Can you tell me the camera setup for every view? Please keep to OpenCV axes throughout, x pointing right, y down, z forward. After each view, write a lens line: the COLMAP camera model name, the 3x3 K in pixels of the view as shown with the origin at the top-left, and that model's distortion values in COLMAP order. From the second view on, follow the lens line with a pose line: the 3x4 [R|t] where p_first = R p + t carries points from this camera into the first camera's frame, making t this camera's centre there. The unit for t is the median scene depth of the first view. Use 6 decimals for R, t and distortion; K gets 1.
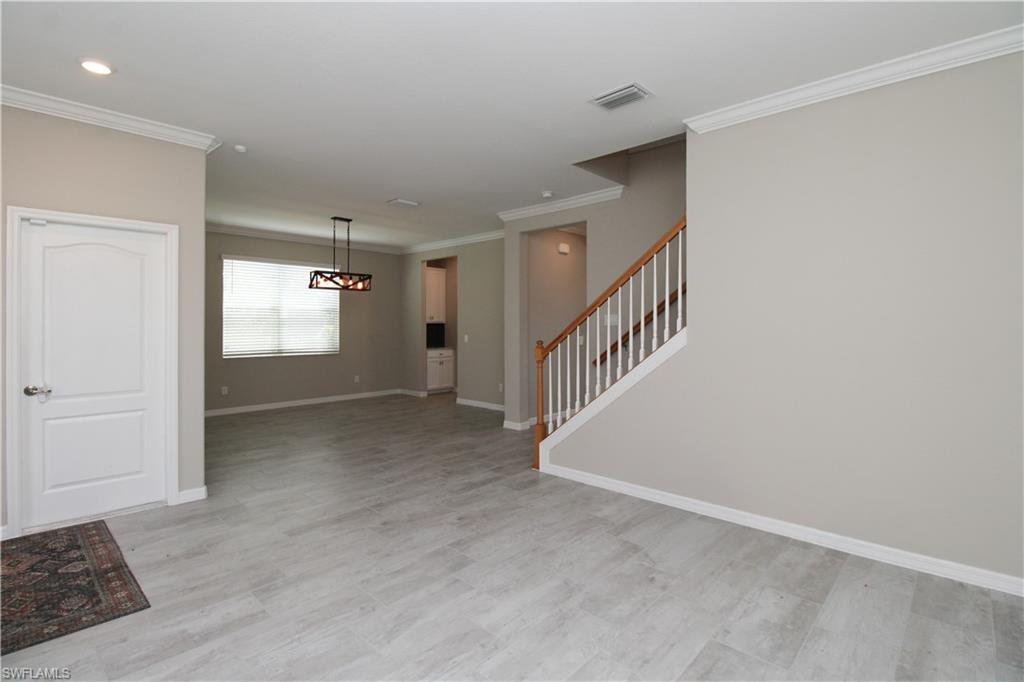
lens RADIAL K [[482.4, 0, 518.3], [0, 482.4, 325.6], [0, 0, 1]] dist [-0.001209, -0.012666]
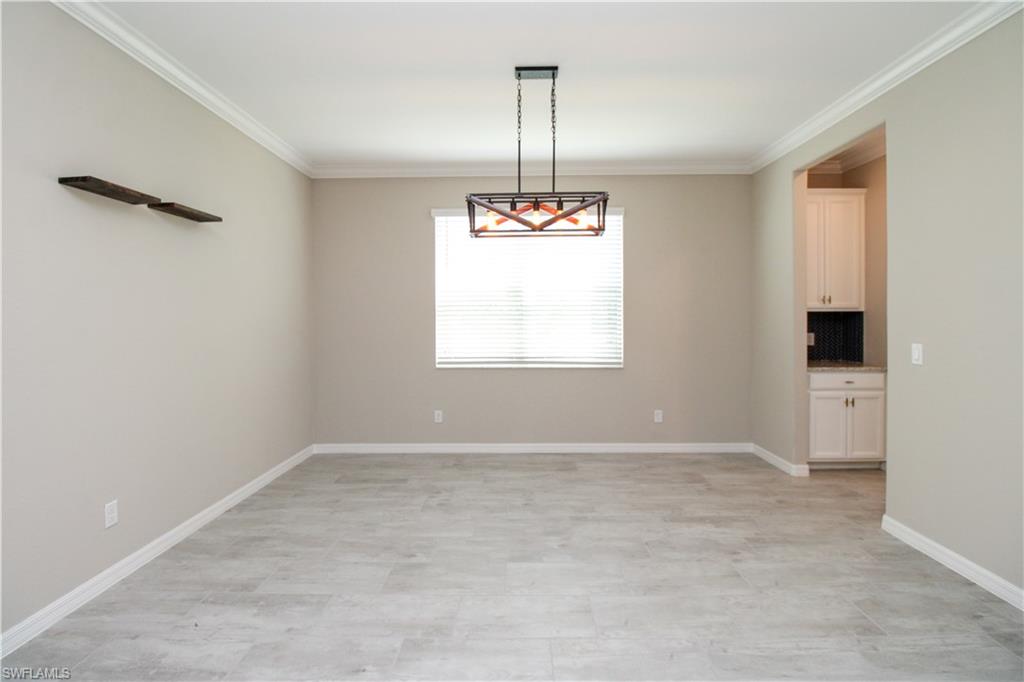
lens RADIAL K [[477.1, 0, 512.2], [0, 477.1, 325.2], [0, 0, 1]] dist [-0.001110, -0.012555]
pose [[0.664668, 0.010536, -0.747065, -0.061782], [0.000156, 0.999899, 0.014241, 0.000652], [0.747139, -0.009582, 0.664599, 0.731638]]
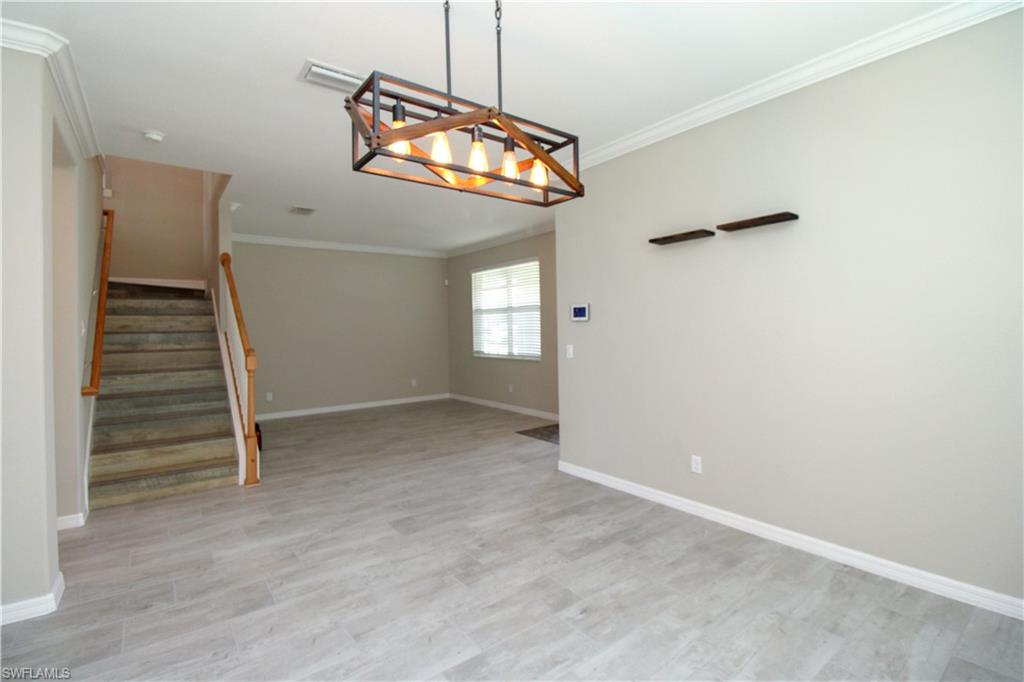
lens RADIAL K [[477.1, 0, 512.2], [0, 477.1, 325.2], [0, 0, 1]] dist [-0.001110, -0.012555]
pose [[-0.983687, 0.020496, 0.178717, -0.446869], [0.020683, 0.999786, -0.000816, -0.003372], [-0.178695, 0.002894, -0.983900, 1.299144]]
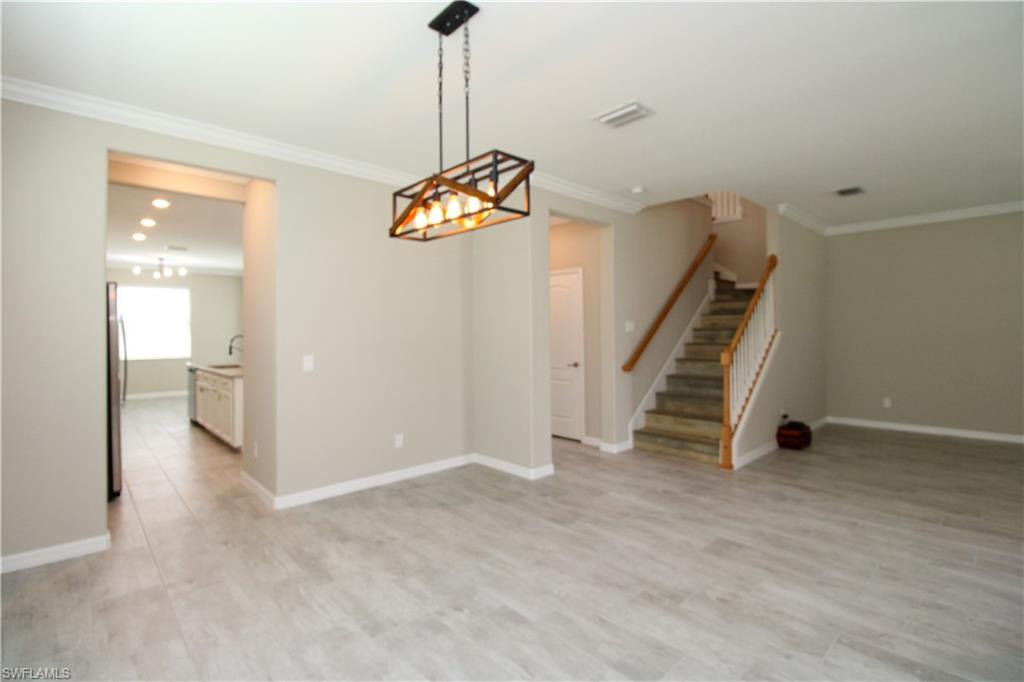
lens RADIAL K [[477.1, 0, 512.2], [0, 477.1, 325.2], [0, 0, 1]] dist [-0.001110, -0.012555]
pose [[0.079467, 0.012422, 0.996760, -0.721663], [0.011343, 0.999846, -0.013364, -0.004211], [-0.996773, 0.012368, 0.079314, 0.981738]]
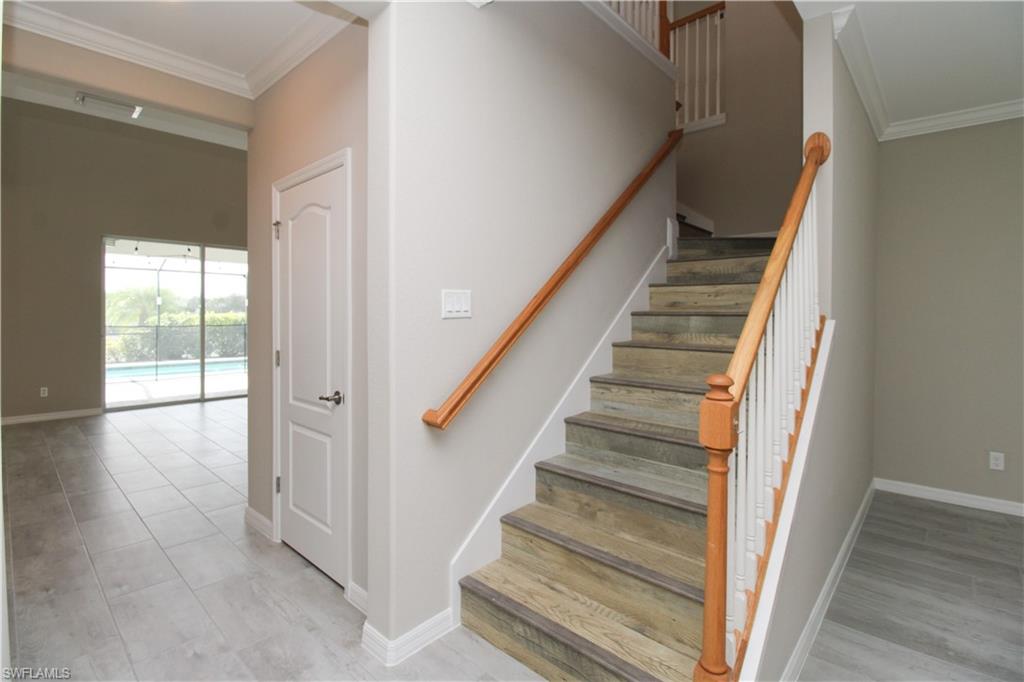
lens RADIAL K [[477.1, 0, 512.2], [0, 477.1, 325.2], [0, 0, 1]] dist [-0.001110, -0.012555]
pose [[-0.004703, -0.017453, 0.999837, -0.163199], [-0.003243, 0.999843, 0.017438, -0.001189], [-0.999984, -0.003160, -0.004758, 0.802255]]
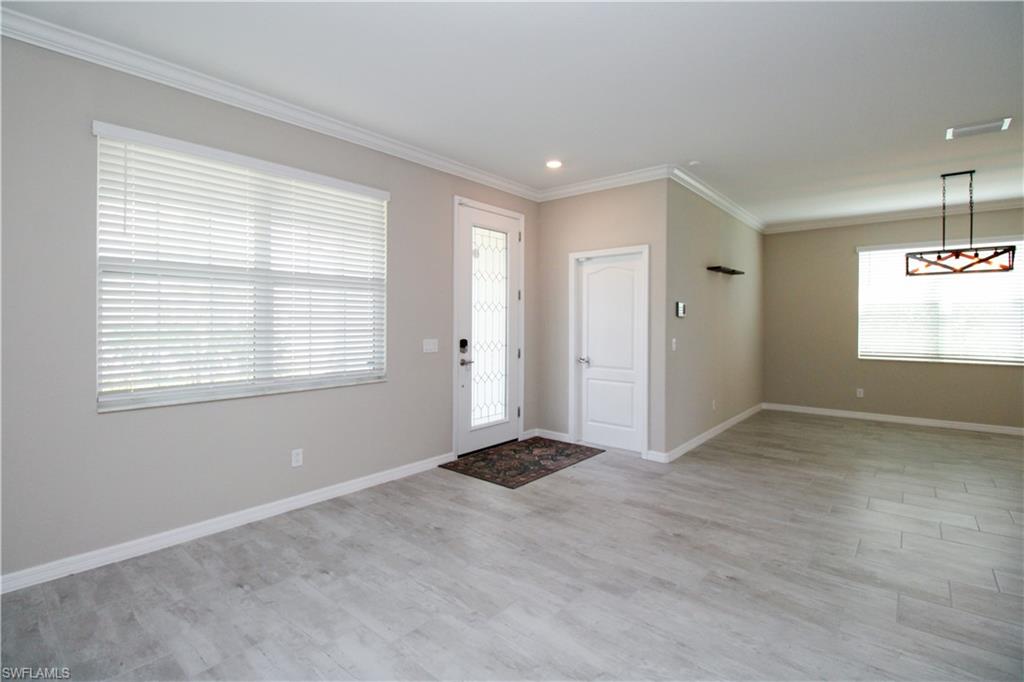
lens RADIAL K [[477.1, 0, 512.2], [0, 477.1, 325.2], [0, 0, 1]] dist [-0.001110, -0.012555]
pose [[0.042994, 0.008272, -0.999041, 0.318361], [-0.007237, 0.999942, 0.007968, 0.000950], [0.999049, 0.006888, 0.043051, 0.327964]]
